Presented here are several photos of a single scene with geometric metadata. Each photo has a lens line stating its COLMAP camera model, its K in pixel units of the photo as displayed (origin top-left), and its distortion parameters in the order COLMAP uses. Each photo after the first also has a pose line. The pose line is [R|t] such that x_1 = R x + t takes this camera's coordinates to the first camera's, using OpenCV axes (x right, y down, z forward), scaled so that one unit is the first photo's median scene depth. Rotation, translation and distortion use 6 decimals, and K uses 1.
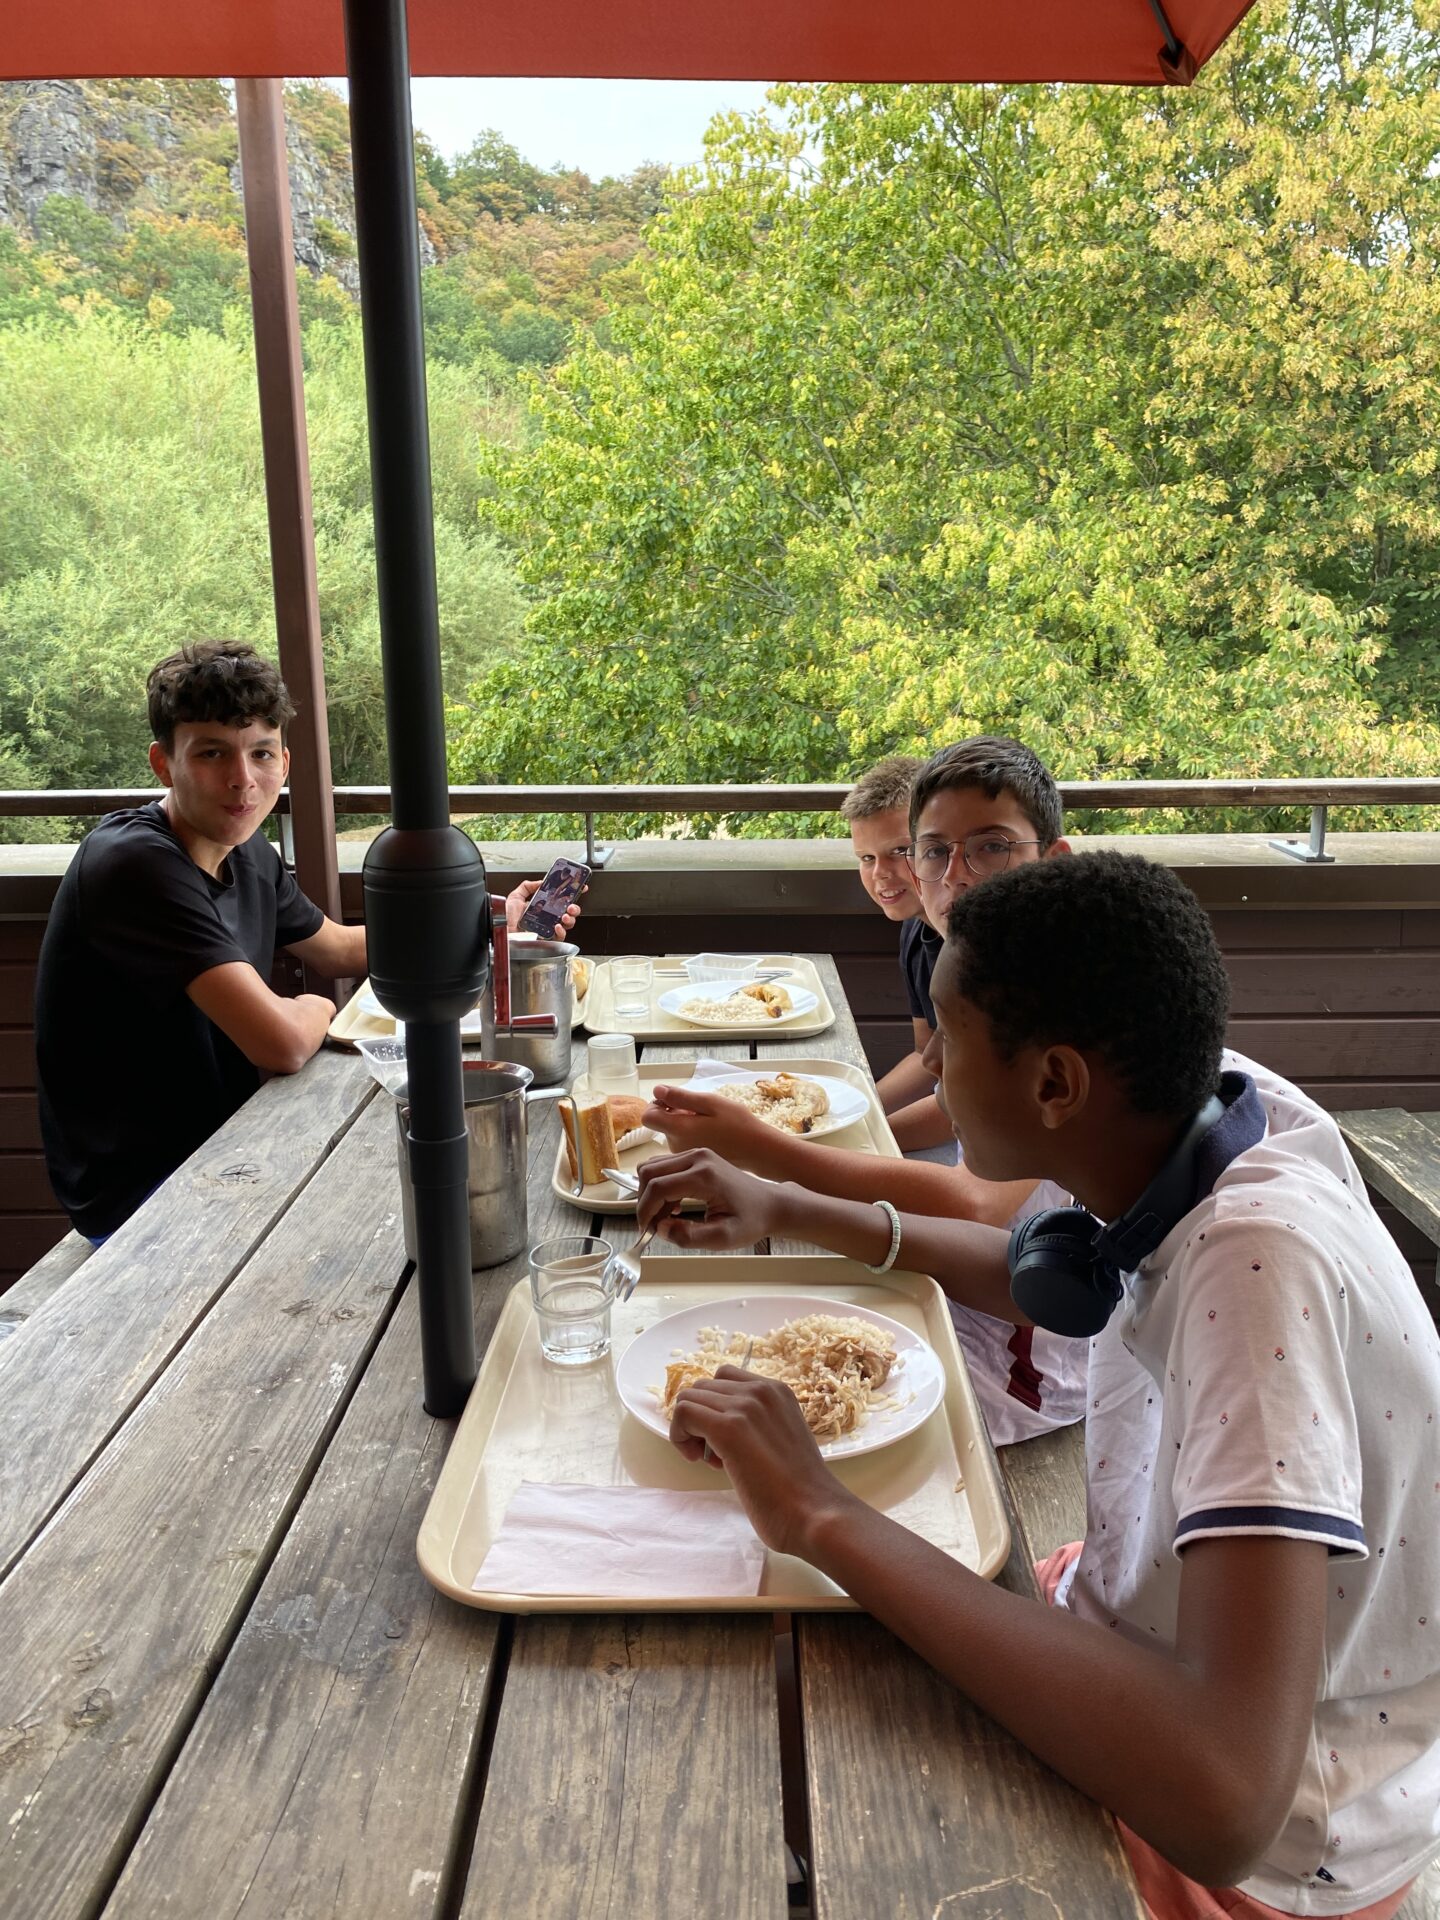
lens RADIAL K [[1483.5, 0, 733.9], [0, 1483.5, 993.8], [0, 0, 1]] dist [0.024101, -0.013895]
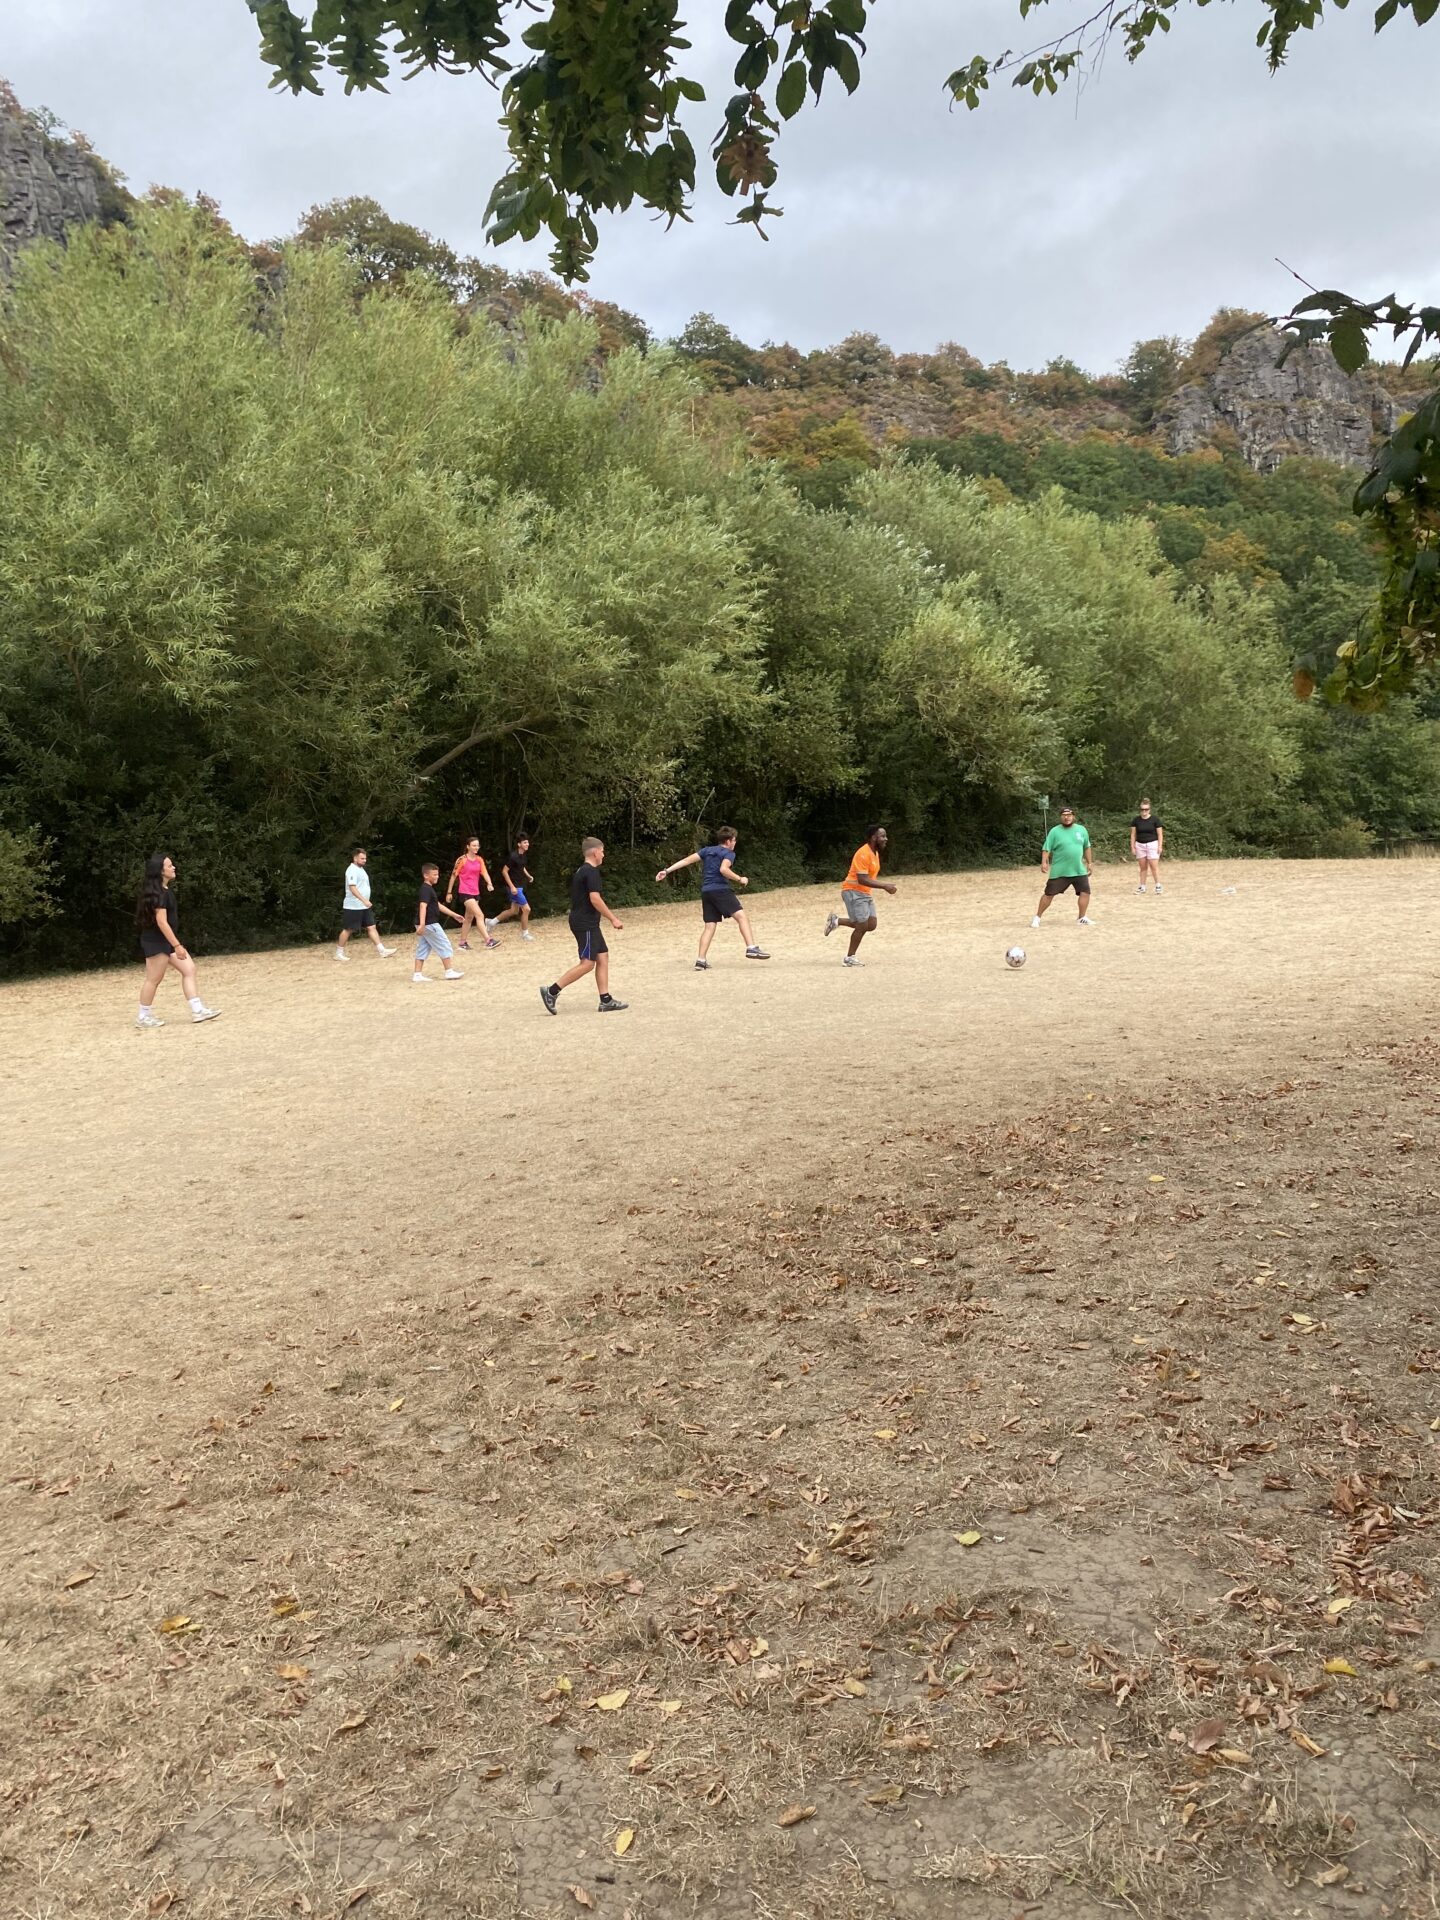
lens RADIAL K [[1483.5, 0, 739.4], [0, 1483.5, 966.6], [0, 0, 1]] dist [0.024101, -0.013895]
pose [[0.990404, -0.021375, -0.136537, -0.049288], [0.003291, 0.991335, -0.131319, 0.009908], [0.138161, 0.129610, 0.981892, 0.379485]]
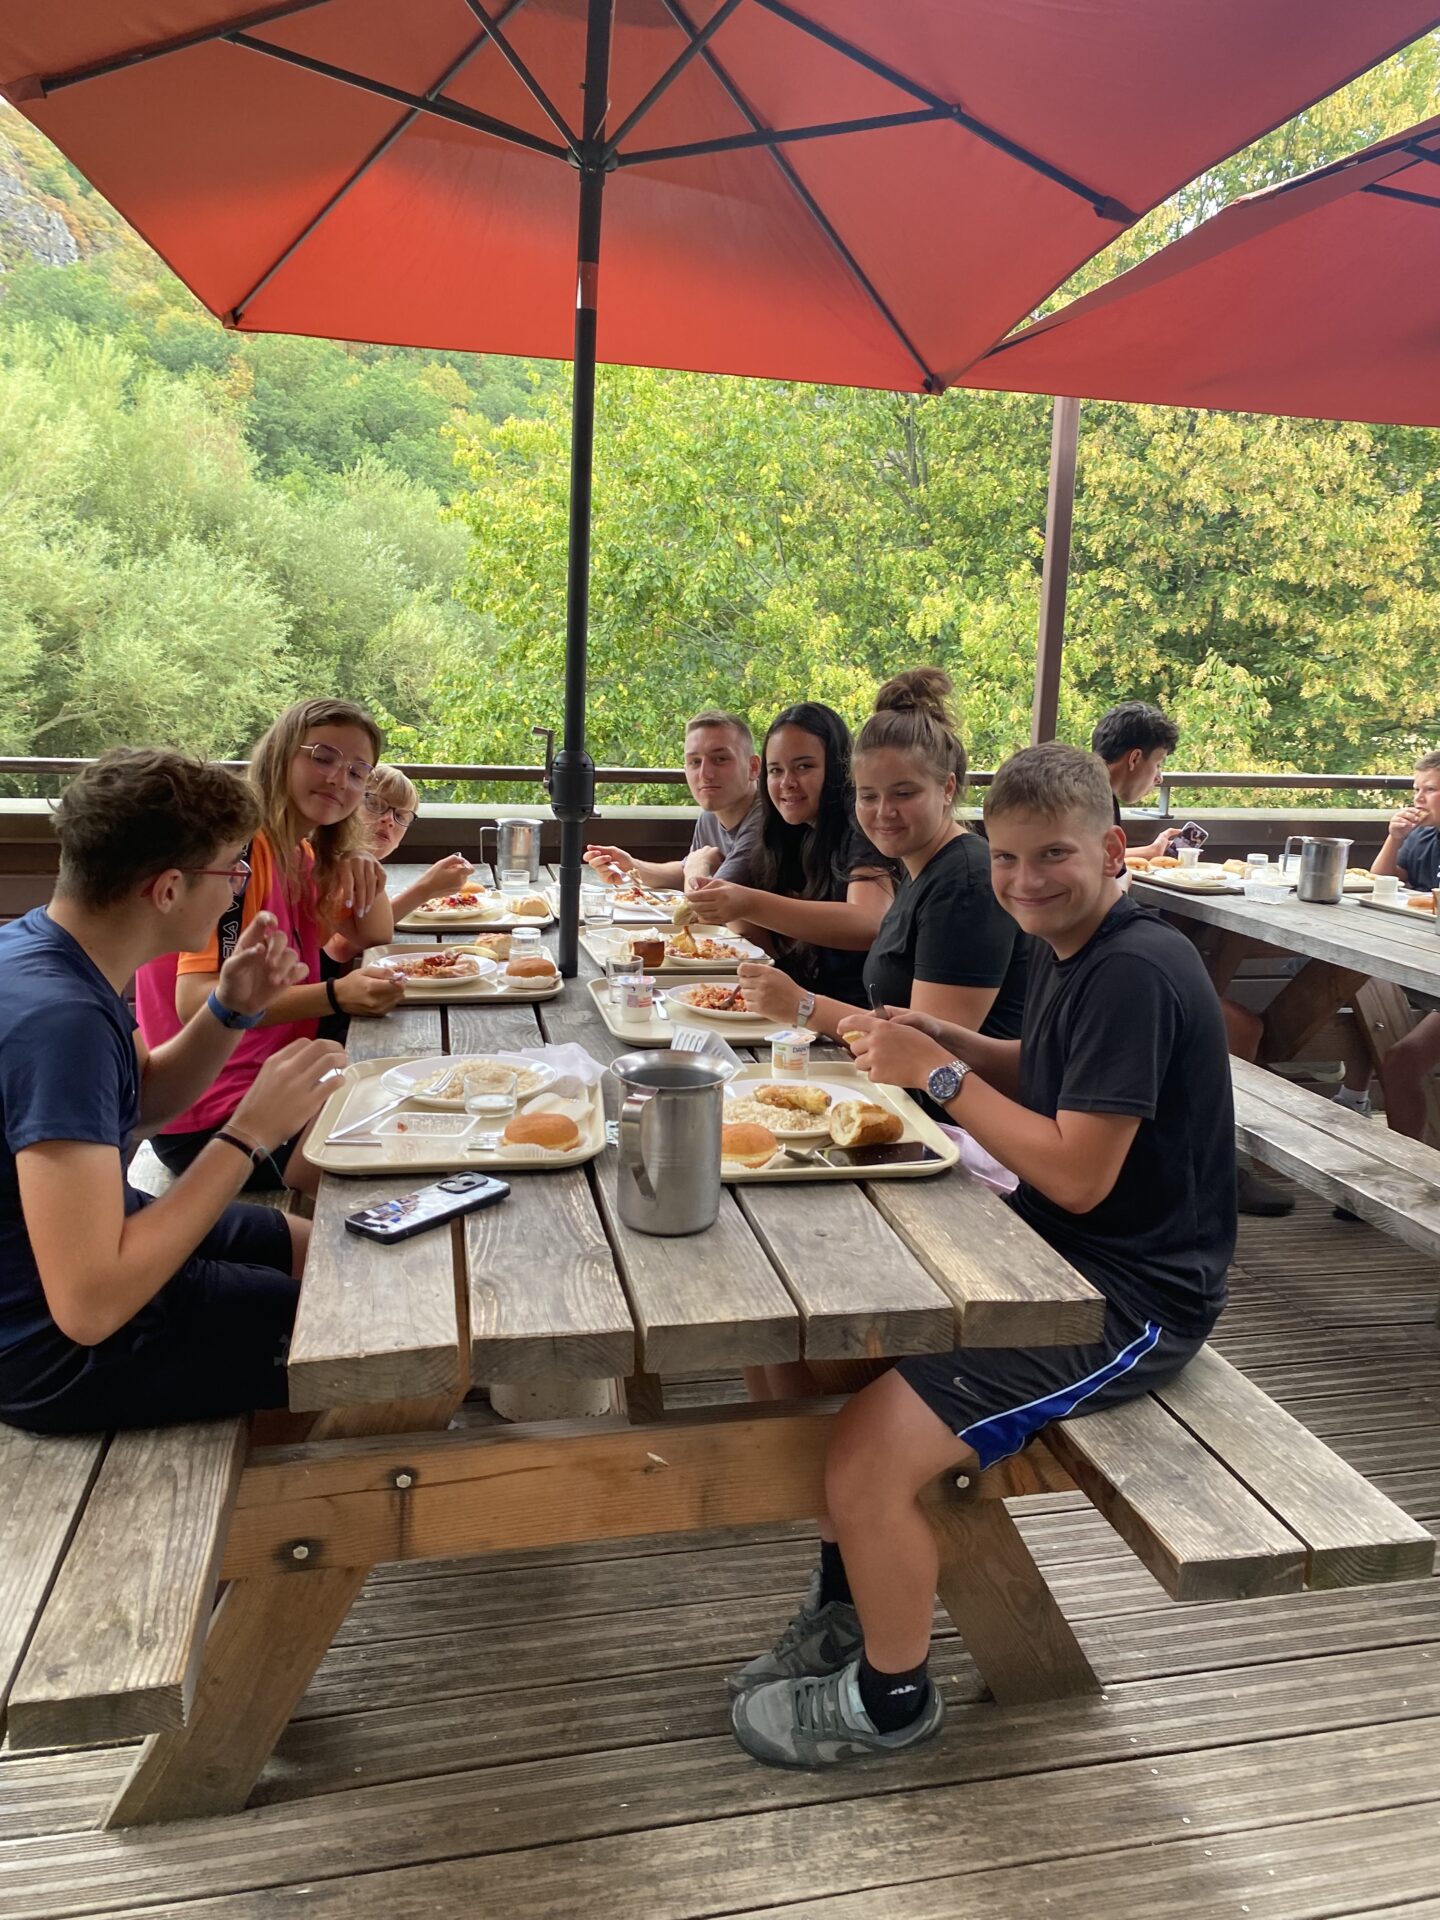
lens RADIAL K [[1483.5, 0, 747.4], [0, 1483.5, 991.9], [0, 0, 1]] dist [0.024101, -0.013895]
pose [[0.972772, -0.012975, 0.231402, -0.070328], [0.018317, 0.999613, -0.020949, 0.010115], [-0.231040, 0.024617, 0.972633, -0.042665]]
